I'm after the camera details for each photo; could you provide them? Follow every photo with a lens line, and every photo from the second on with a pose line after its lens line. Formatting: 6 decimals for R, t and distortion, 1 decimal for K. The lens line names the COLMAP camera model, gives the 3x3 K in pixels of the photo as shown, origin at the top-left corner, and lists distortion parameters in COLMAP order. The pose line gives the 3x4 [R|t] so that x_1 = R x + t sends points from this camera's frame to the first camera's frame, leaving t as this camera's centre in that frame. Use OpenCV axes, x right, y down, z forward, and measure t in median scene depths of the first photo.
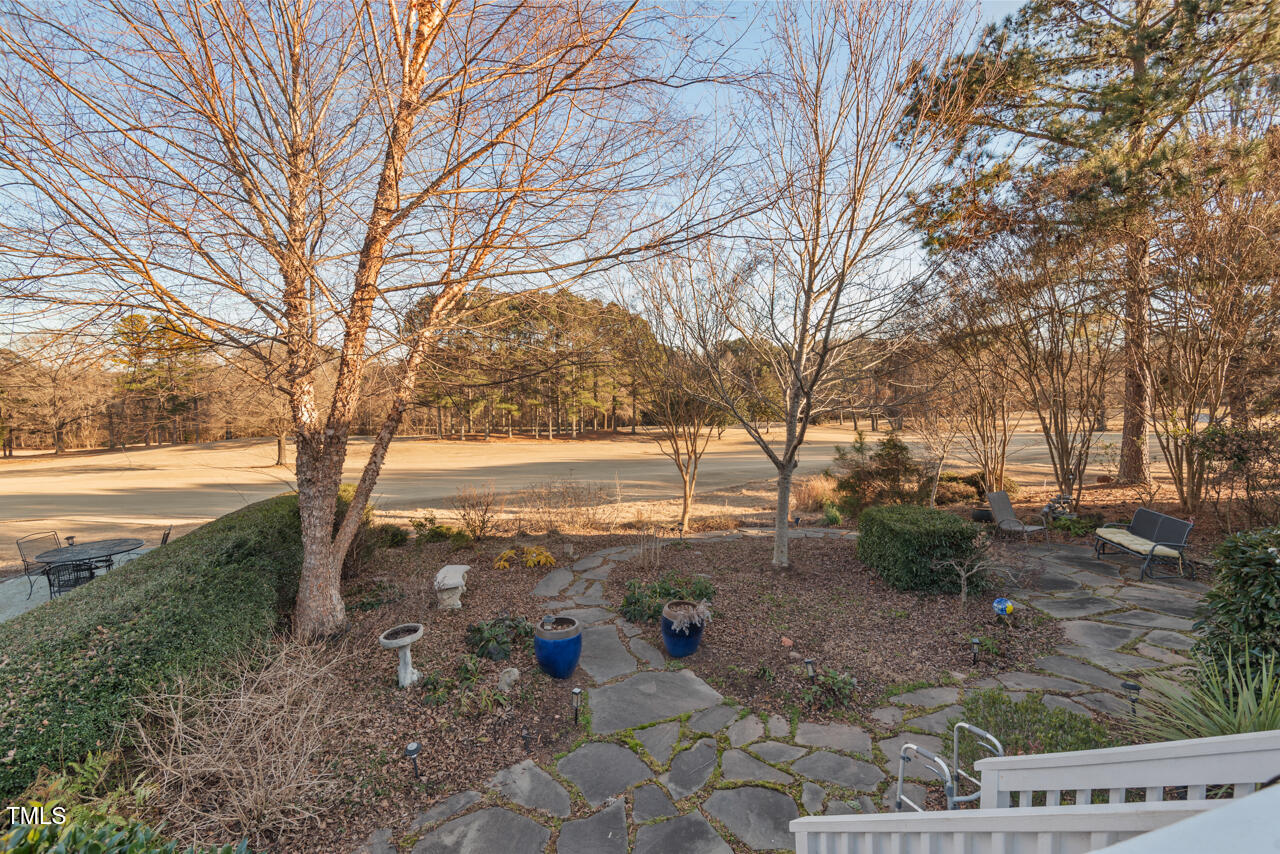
lens RADIAL K [[573.4, 0, 642.3], [0, 573.4, 415.7], [0, 0, 1]] dist [0.039795, -0.023828]
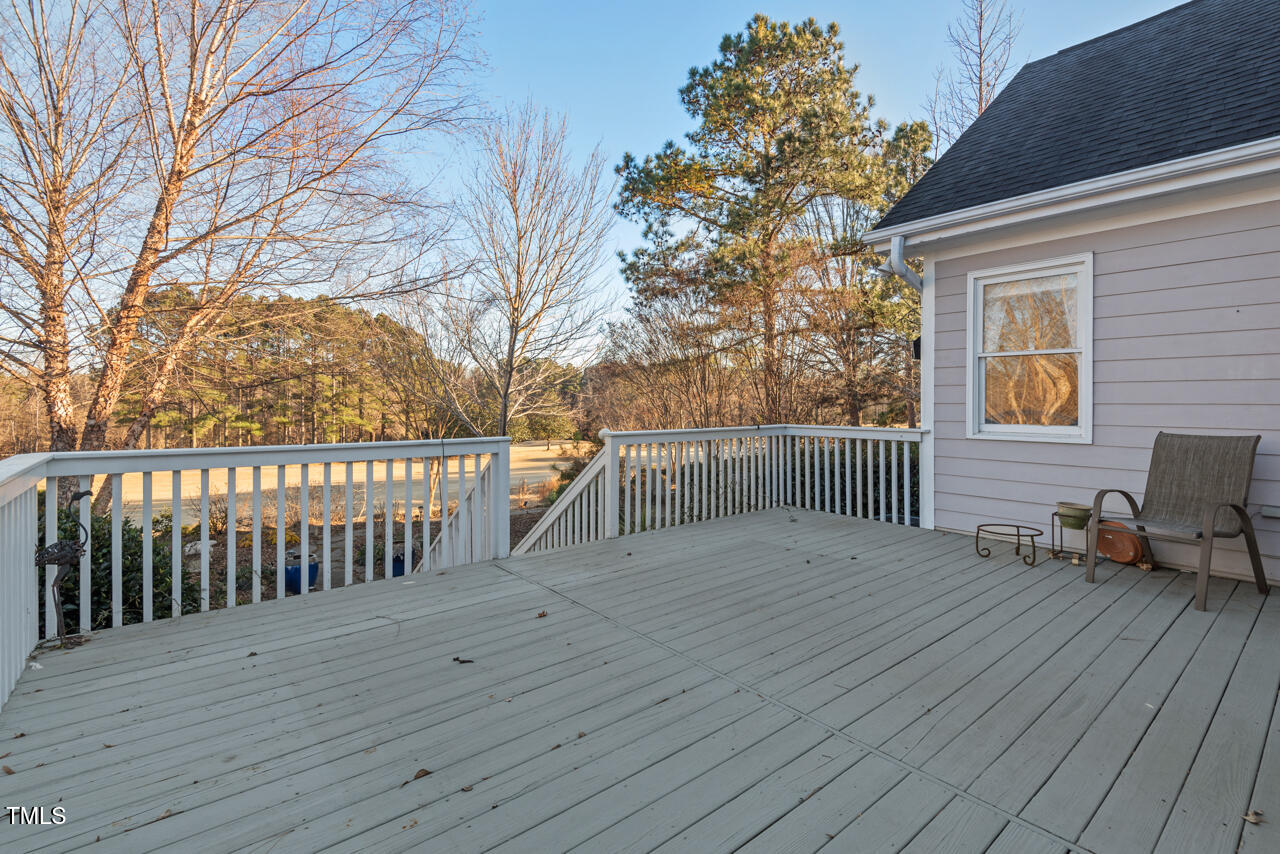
lens RADIAL K [[578.6, 0, 640.5], [0, 578.6, 402.0], [0, 0, 1]] dist [0.036380, -0.018110]
pose [[0.934802, 0.010711, 0.355007, 0.040506], [0.009542, 0.998427, -0.055249, 0.024767], [-0.355041, 0.055035, 0.933229, -0.220647]]
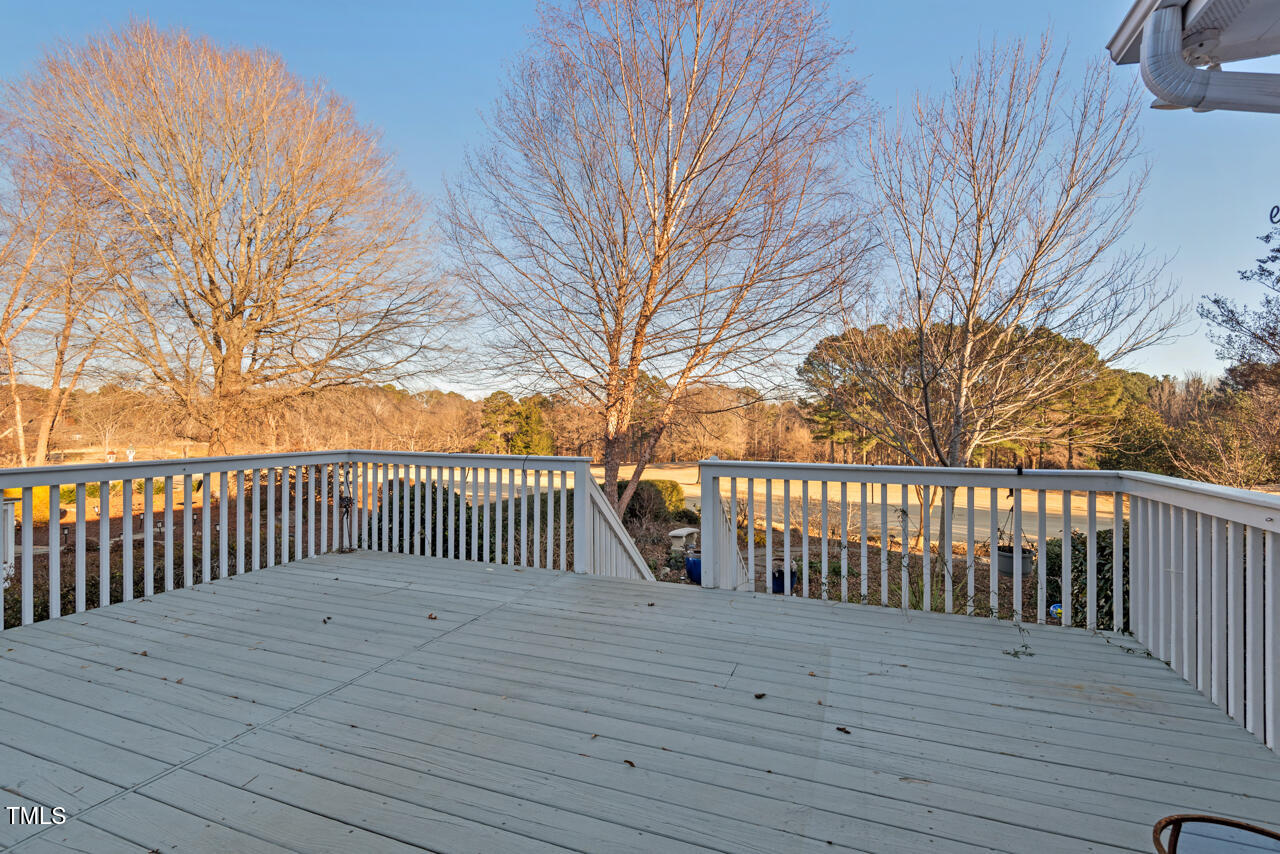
lens RADIAL K [[573.4, 0, 642.3], [0, 573.4, 415.7], [0, 0, 1]] dist [0.039795, -0.023828]
pose [[0.772624, 0.005838, -0.634837, 0.261291], [-0.046890, 0.997751, -0.047893, 0.017988], [0.633129, 0.066771, 0.771161, -0.147241]]
